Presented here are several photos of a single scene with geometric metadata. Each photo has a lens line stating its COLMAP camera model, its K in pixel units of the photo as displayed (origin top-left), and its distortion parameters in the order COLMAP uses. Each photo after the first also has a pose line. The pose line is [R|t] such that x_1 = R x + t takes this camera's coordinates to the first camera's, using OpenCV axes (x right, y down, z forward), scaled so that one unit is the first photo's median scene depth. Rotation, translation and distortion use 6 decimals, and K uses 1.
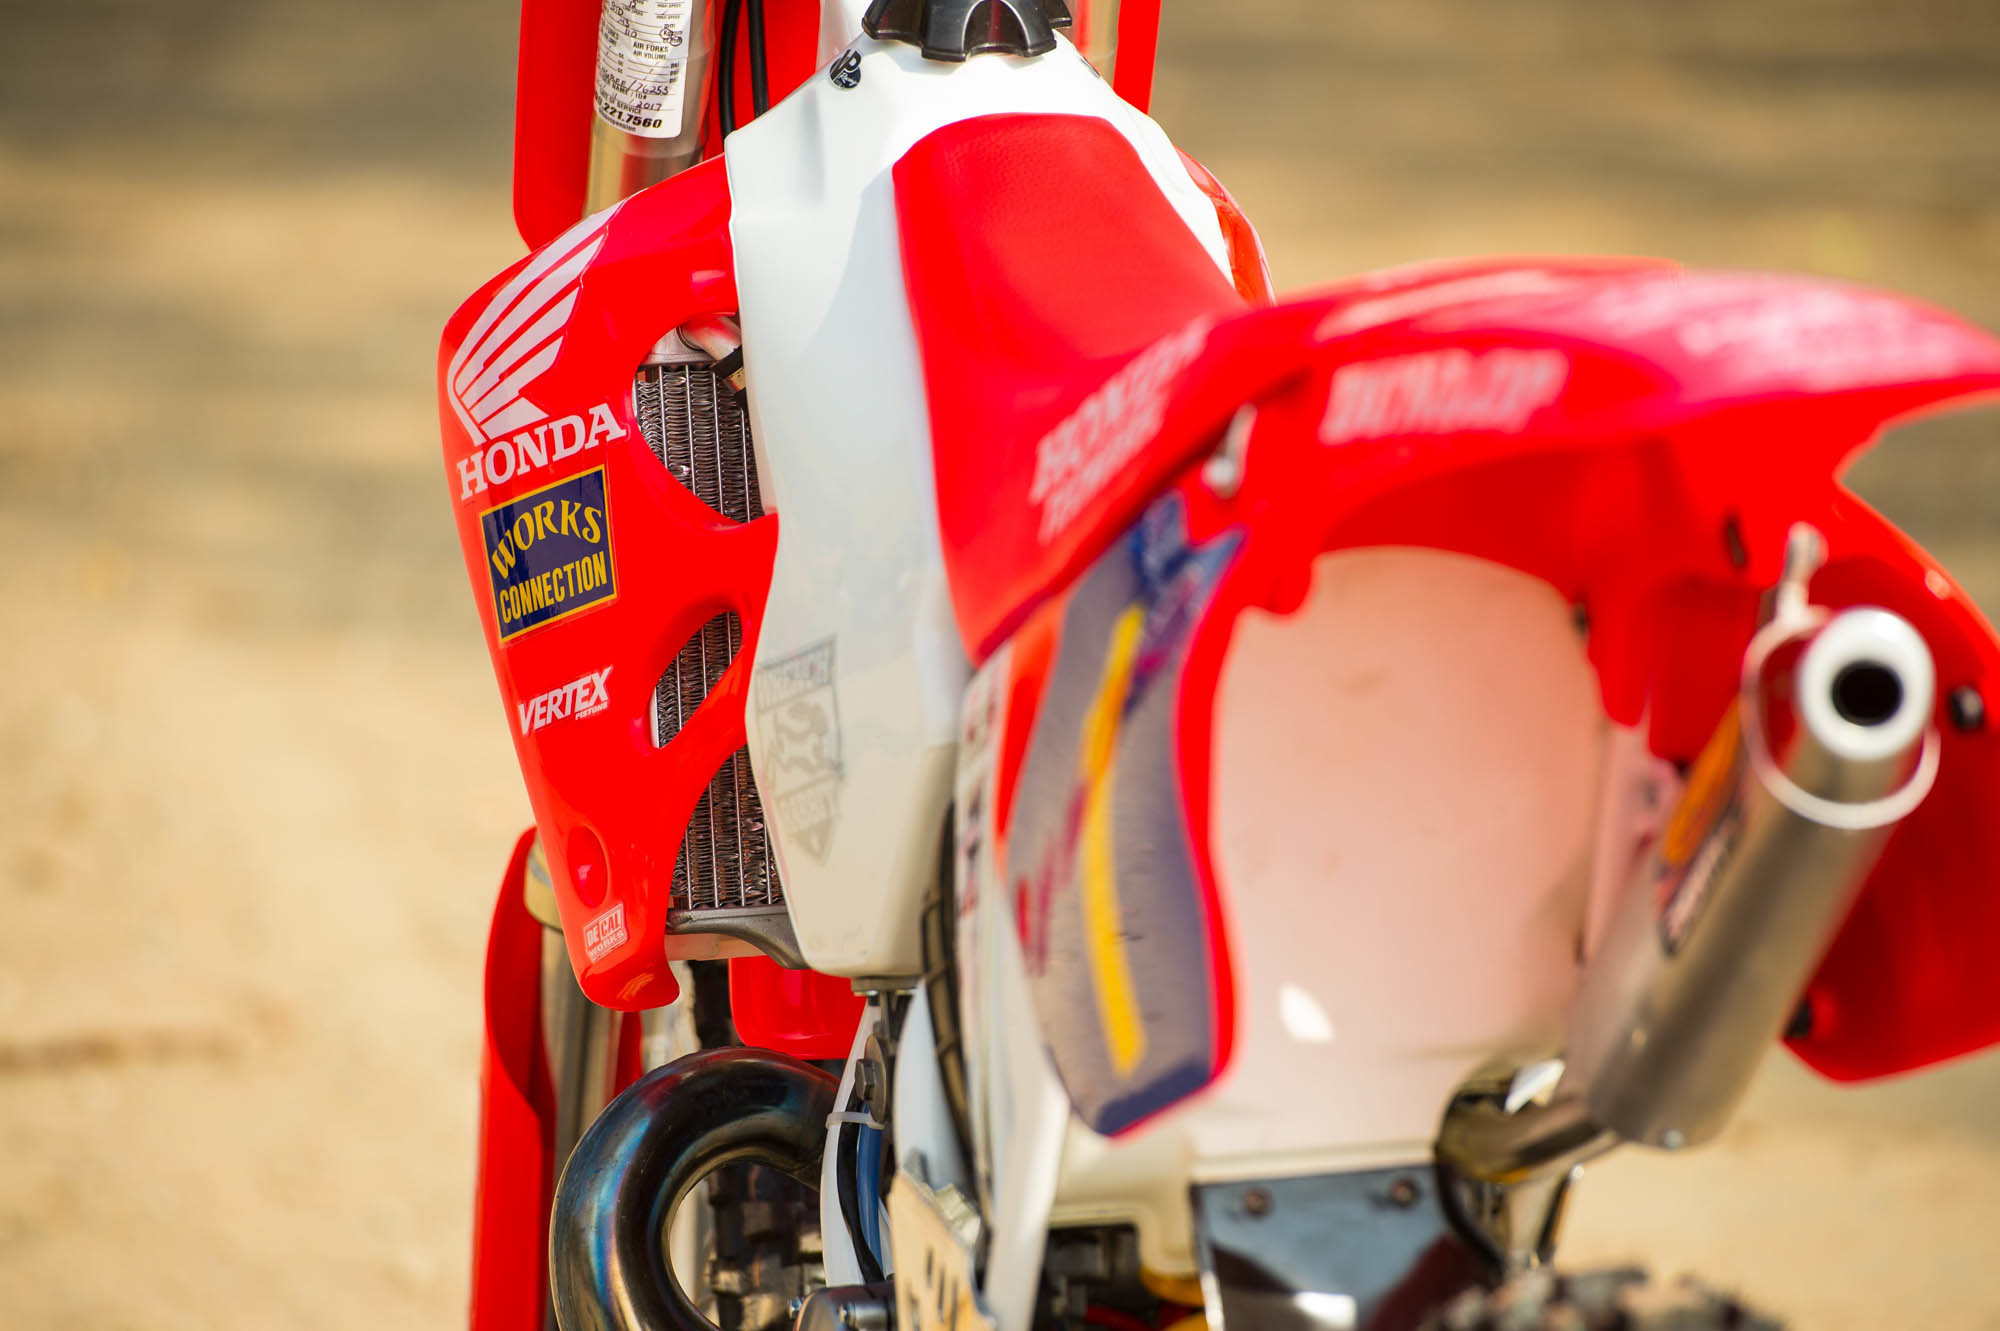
lens RADIAL K [[9828.9, 0, 961.4], [0, 9828.9, 674.5], [0, 0, 1]] dist [1.692173, -1.976295]
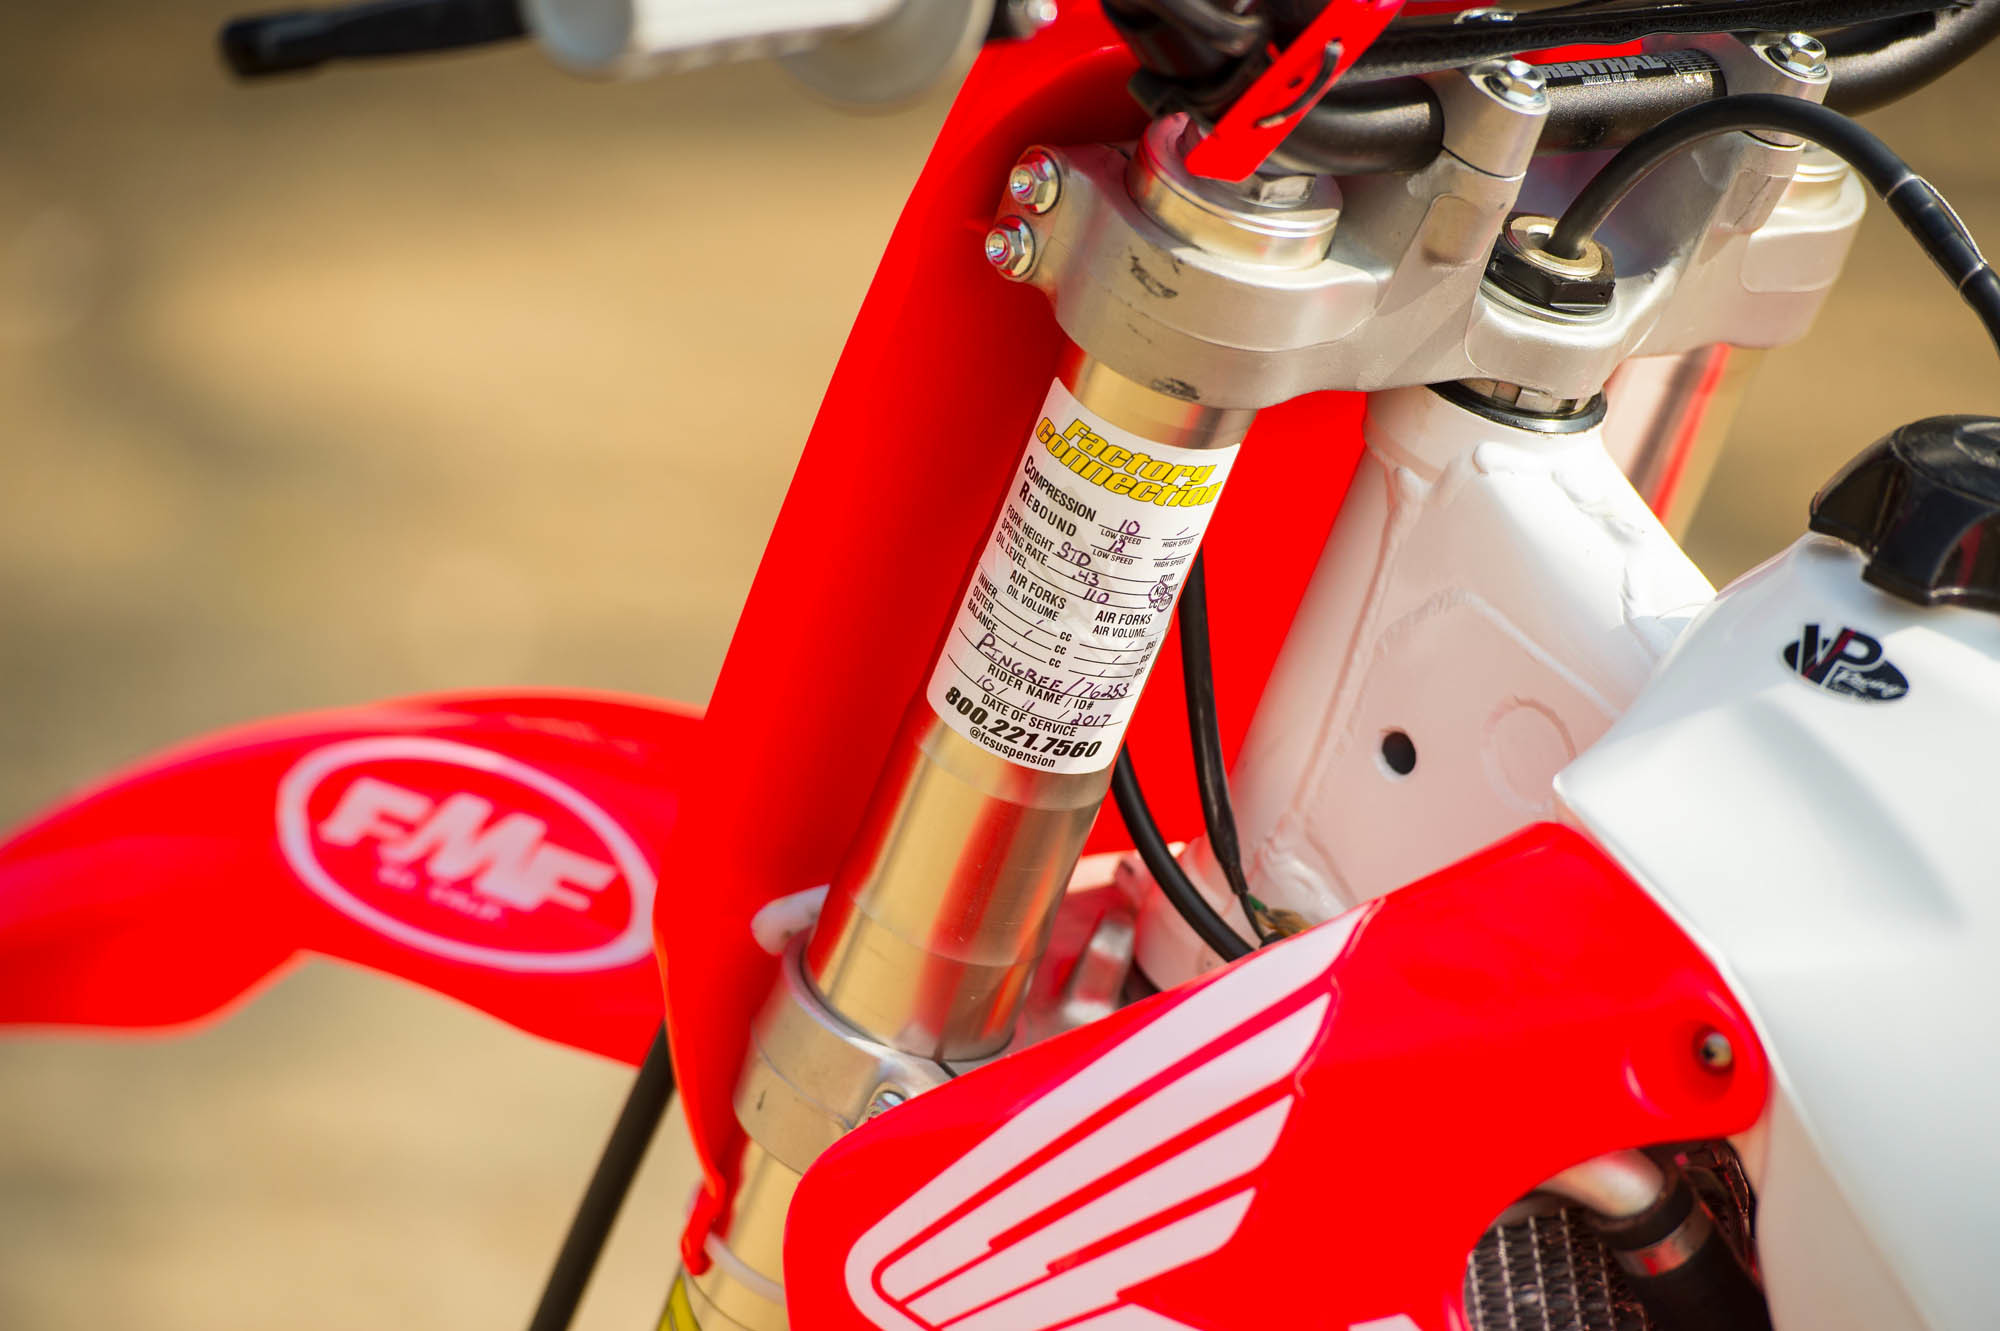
lens RADIAL K [[9828.9, 0, 961.4], [0, 9828.9, 674.5], [0, 0, 1]] dist [1.692173, -1.976295]
pose [[0.833392, -0.088487, 0.545553, -0.341145], [0.074386, 0.996077, 0.047928, -0.088459], [-0.547654, 0.000639, 0.836705, 0.561680]]
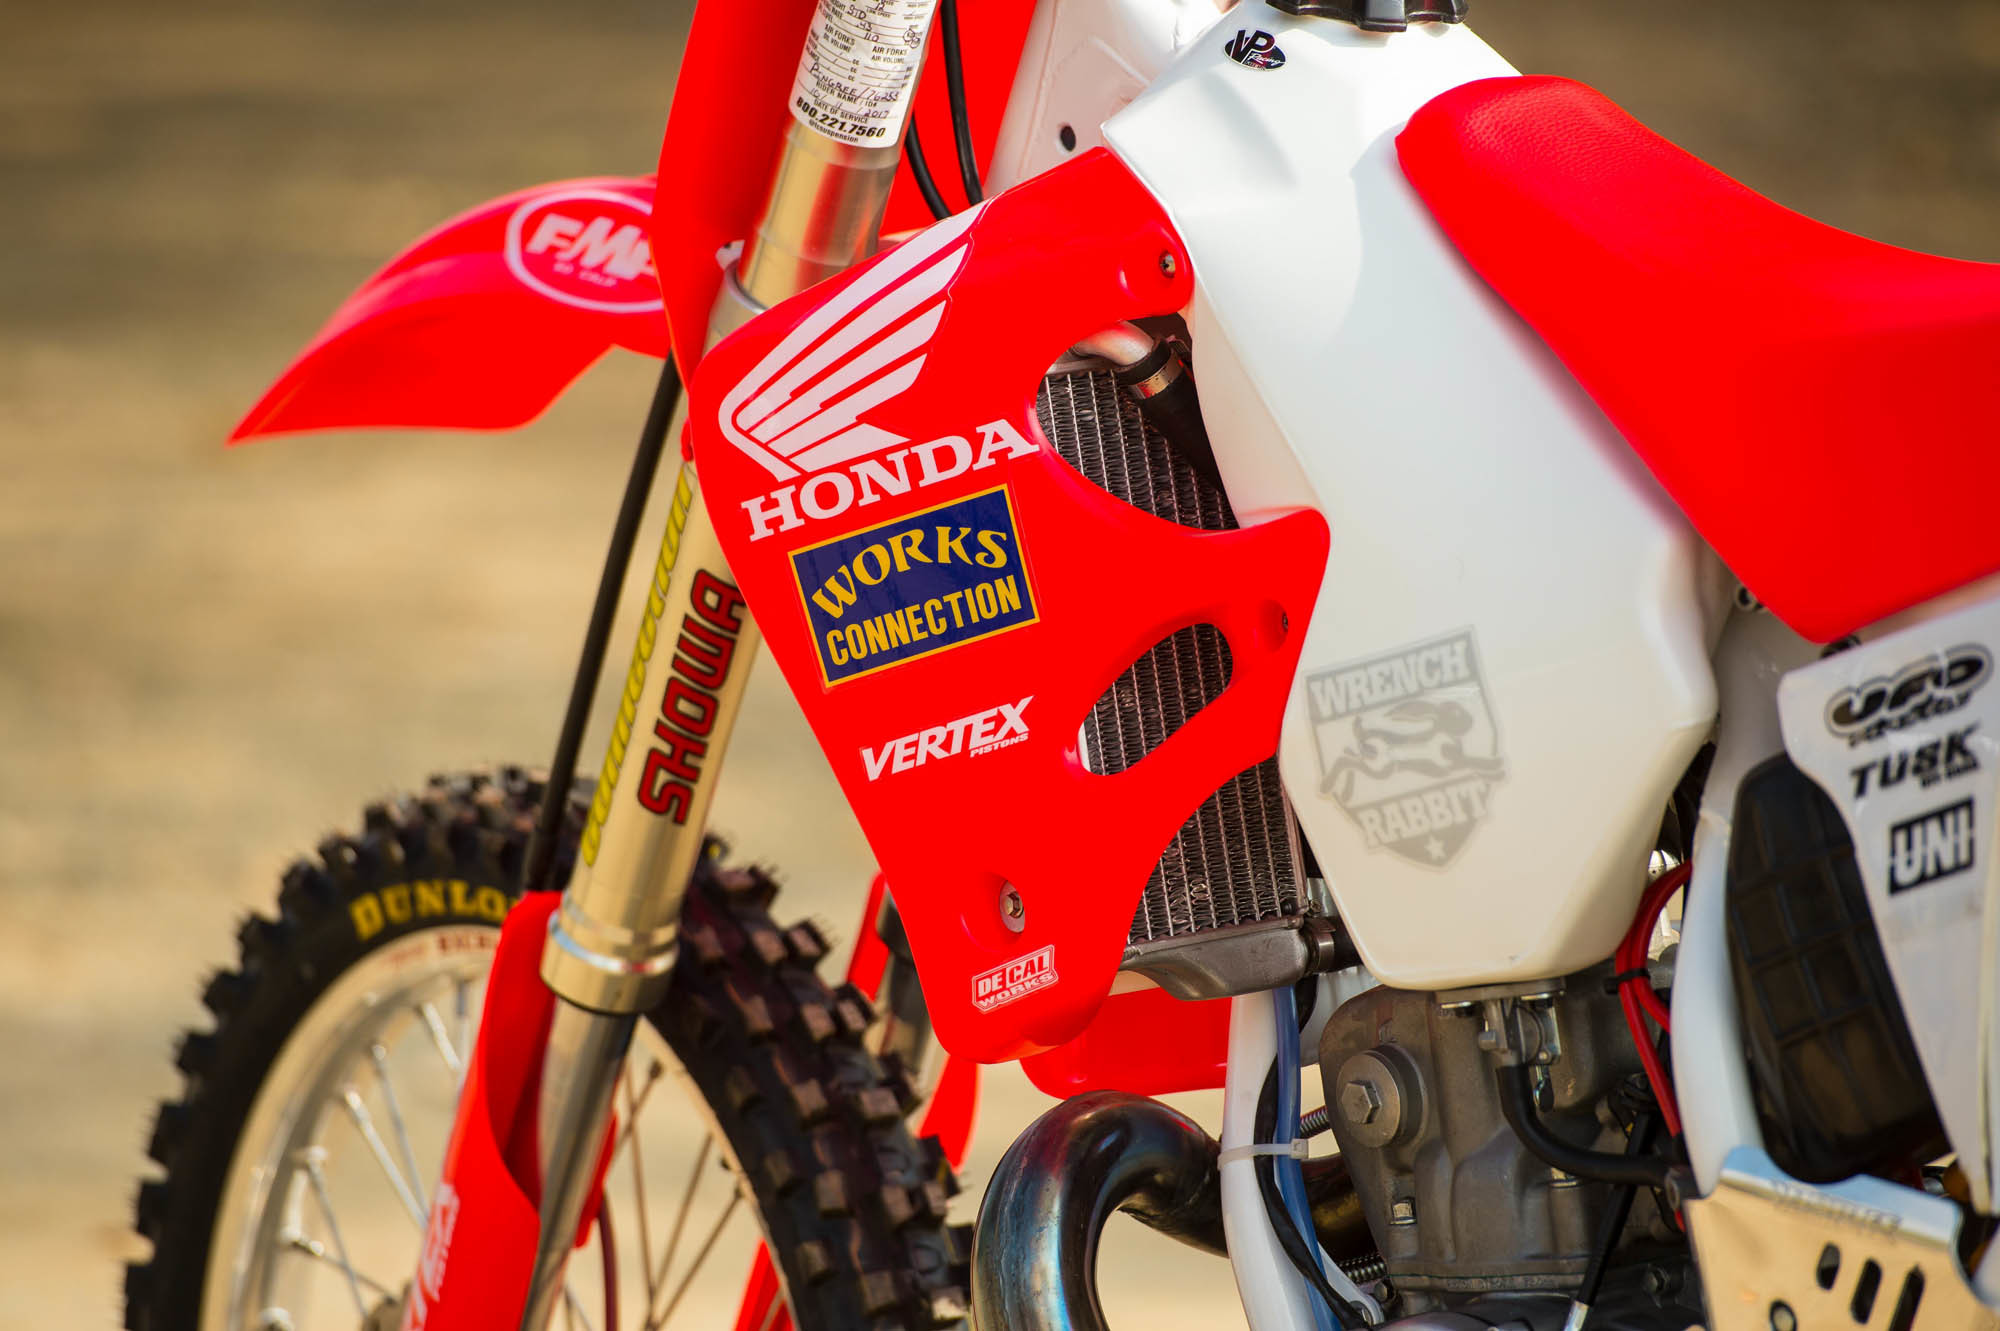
lens RADIAL K [[9828.9, 0, 961.4], [0, 9828.9, 674.5], [0, 0, 1]] dist [1.692173, -1.976295]
pose [[0.903825, -0.077616, 0.420804, -0.435869], [0.084548, 0.996417, 0.002191, -0.005433], [-0.419466, 0.033598, 0.907149, 0.143525]]
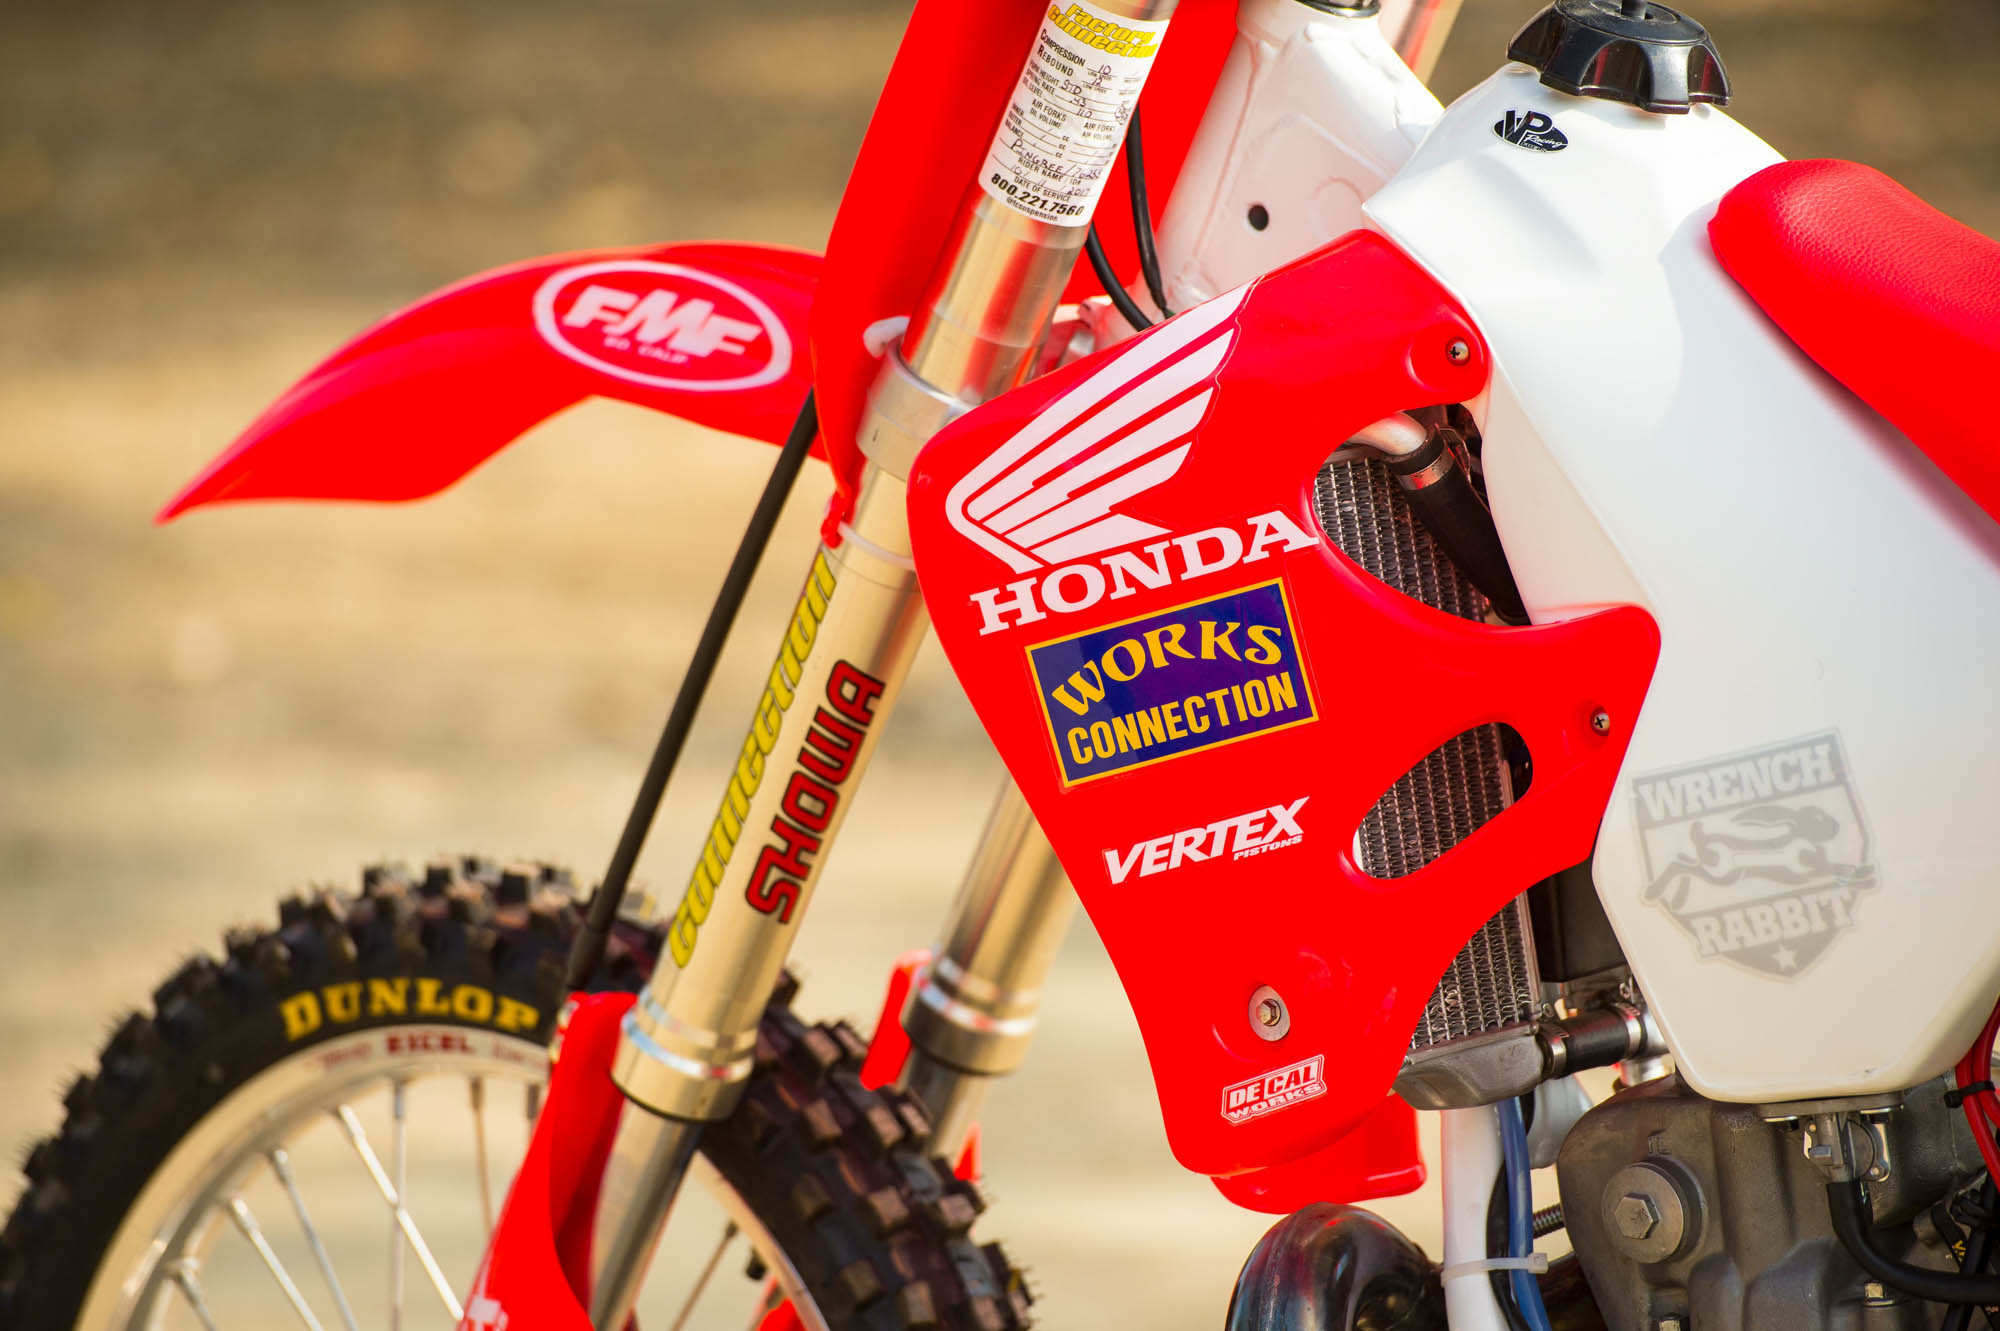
lens RADIAL K [[9828.9, 0, 961.4], [0, 9828.9, 674.5], [0, 0, 1]] dist [1.692173, -1.976295]
pose [[0.799672, -0.078497, 0.595284, -0.600260], [0.082707, 0.996367, 0.020282, -0.033065], [-0.594714, 0.033016, 0.803259, 0.280969]]
